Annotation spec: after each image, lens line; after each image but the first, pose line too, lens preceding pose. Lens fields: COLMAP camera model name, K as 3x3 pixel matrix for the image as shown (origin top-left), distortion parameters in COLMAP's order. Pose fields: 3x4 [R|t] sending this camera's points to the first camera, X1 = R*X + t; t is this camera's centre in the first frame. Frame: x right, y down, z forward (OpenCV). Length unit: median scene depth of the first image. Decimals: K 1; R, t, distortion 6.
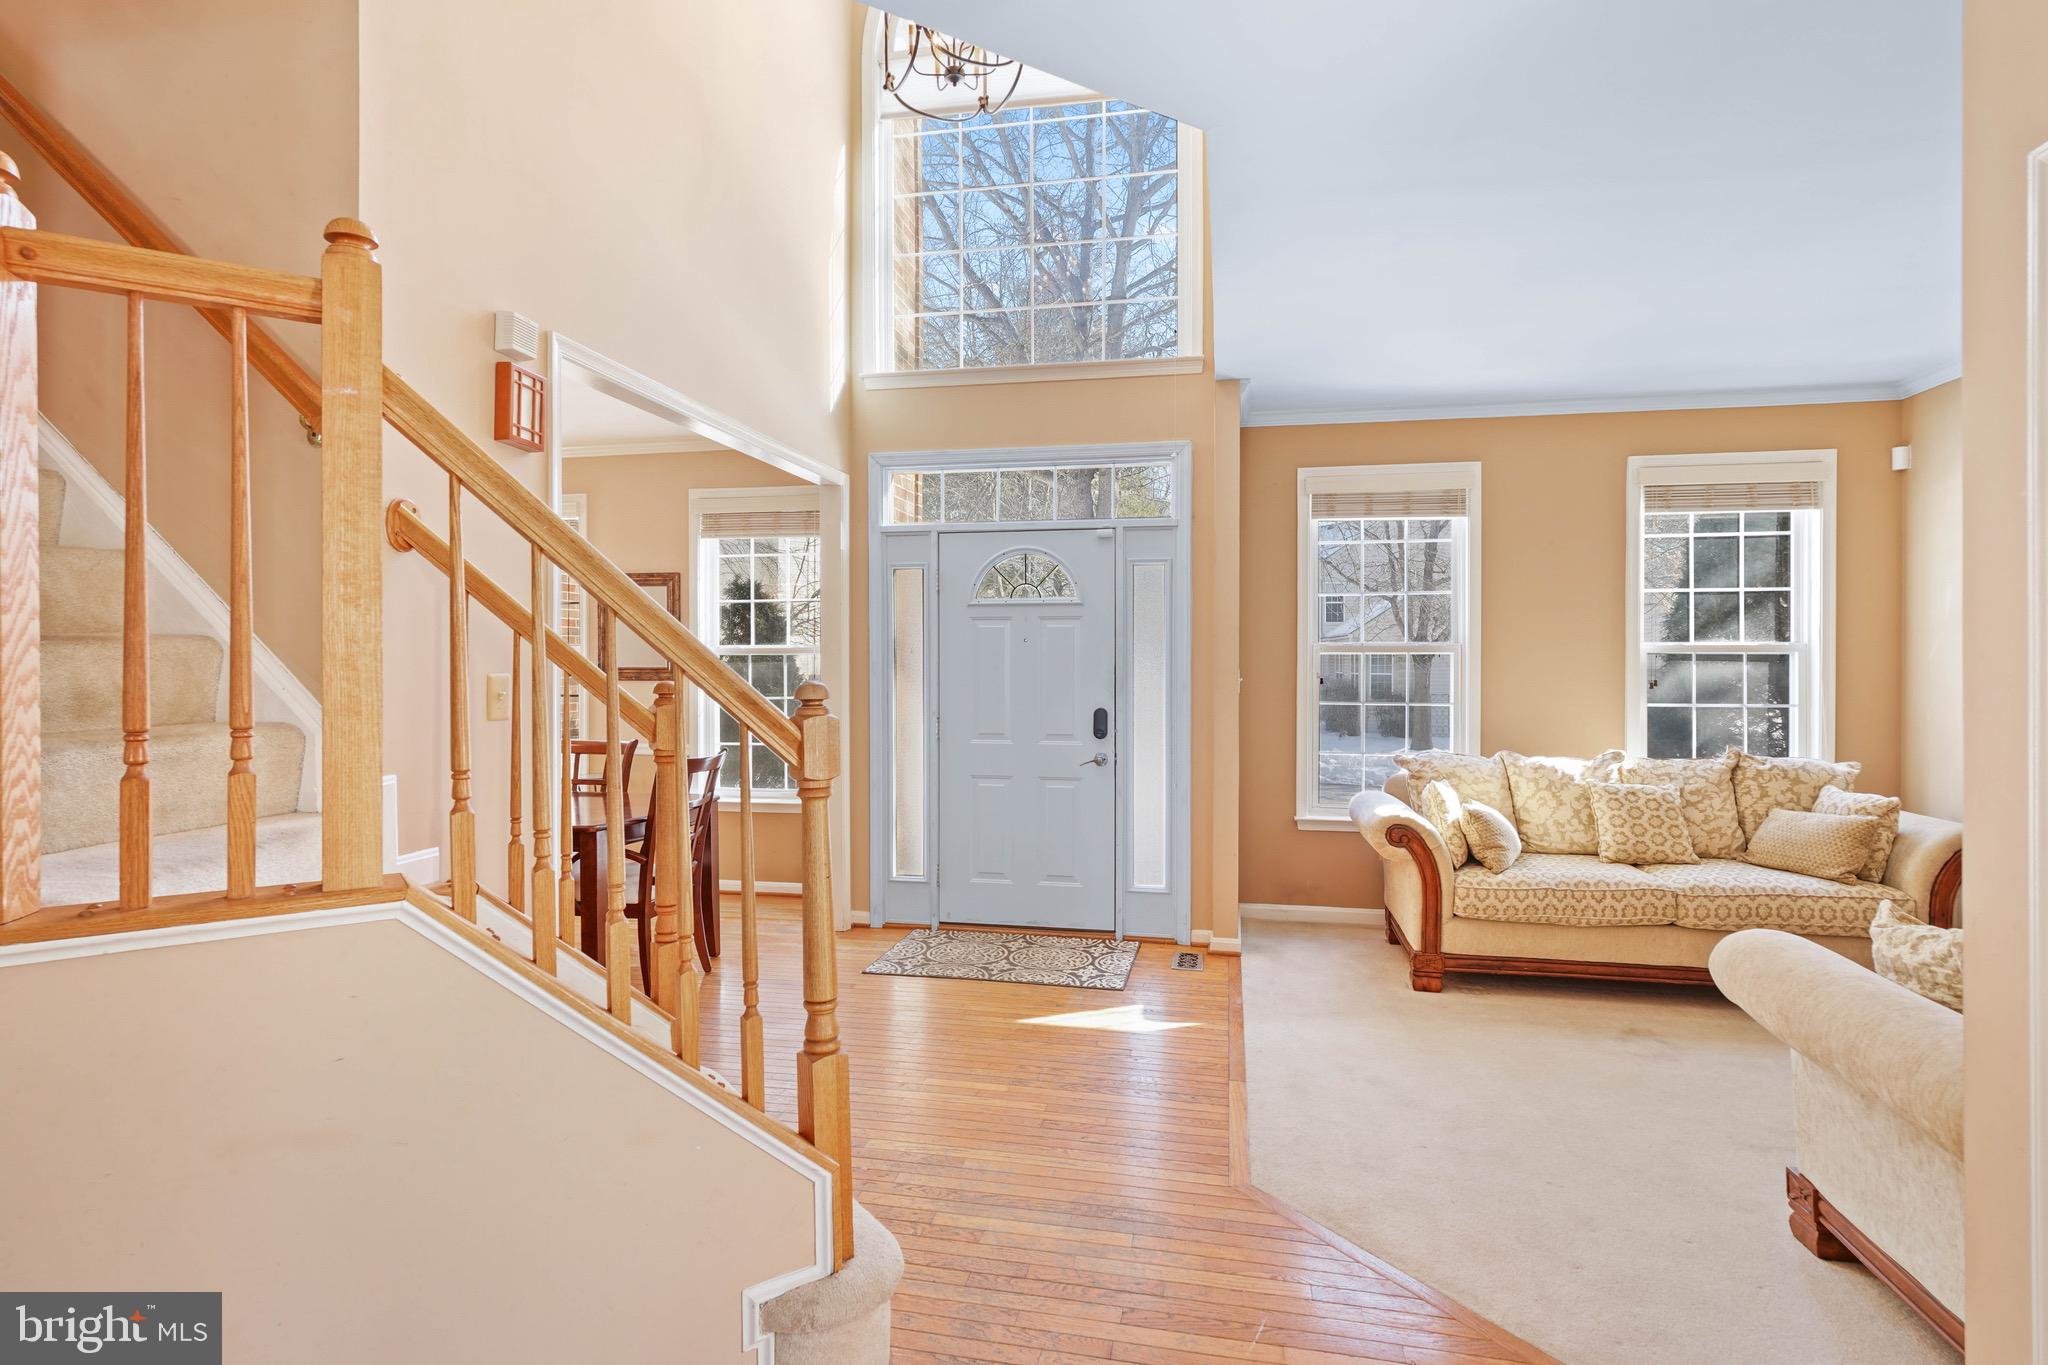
lens RADIAL K [[1053.3, 0, 1022.7], [0, 1053.3, 669.7], [0, 0, 1]] dist [-0.009803, 0.000089]
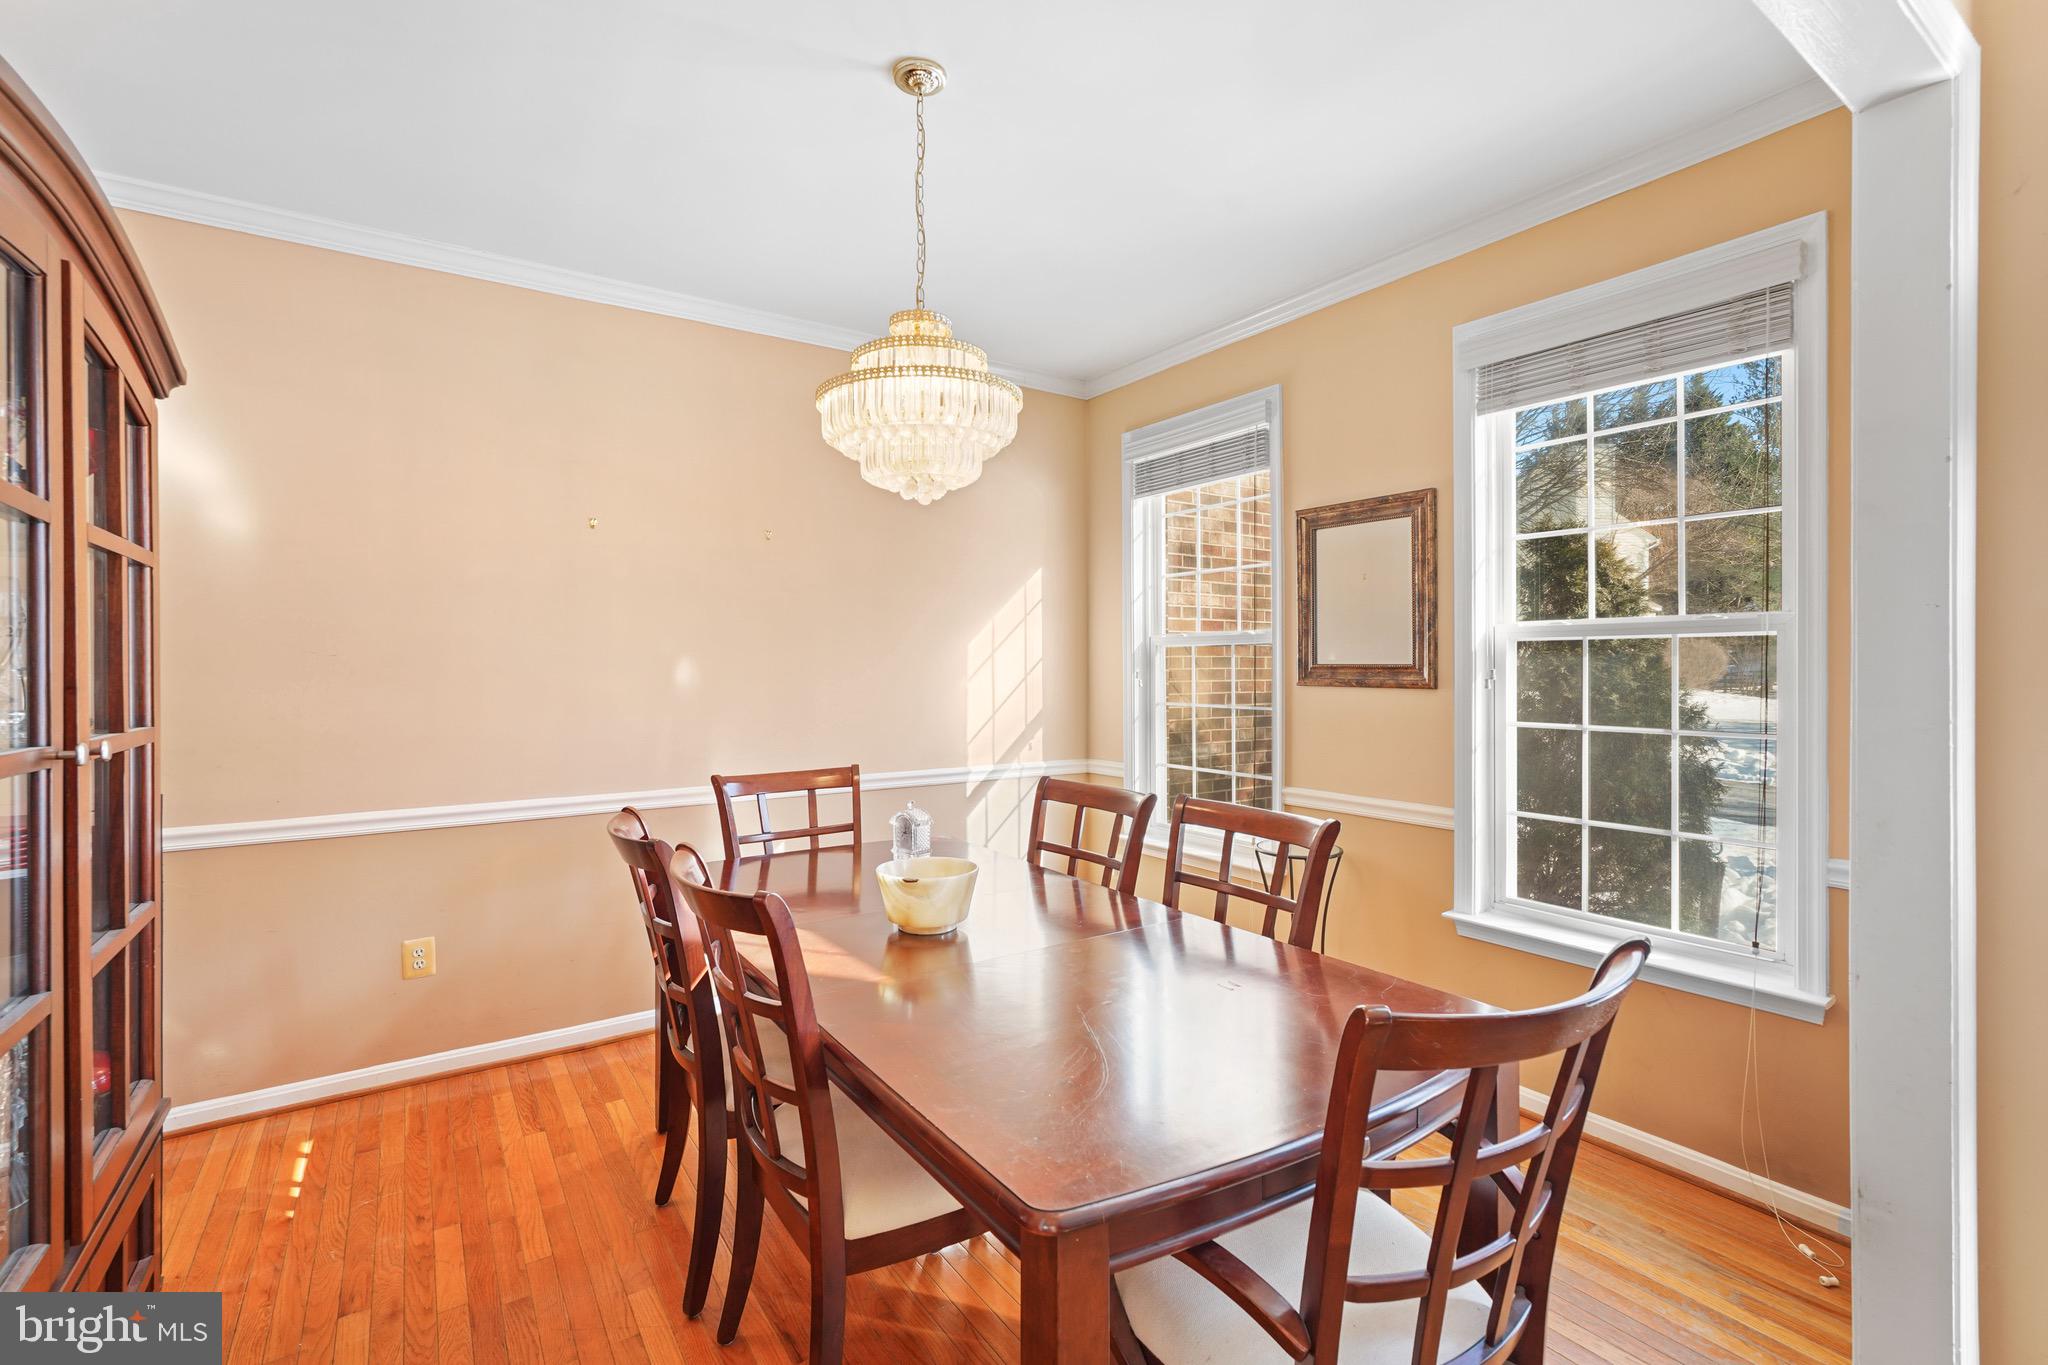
lens RADIAL K [[911.6, 0, 1022.4], [0, 911.6, 660.8], [0, 0, 1]] dist [-0.016118, 0.008424]
pose [[0.715648, 0.001867, -0.698458, -0.154771], [-0.002980, 0.999995, -0.000381, -0.003629], [0.698455, 0.002354, 0.715651, 0.527567]]
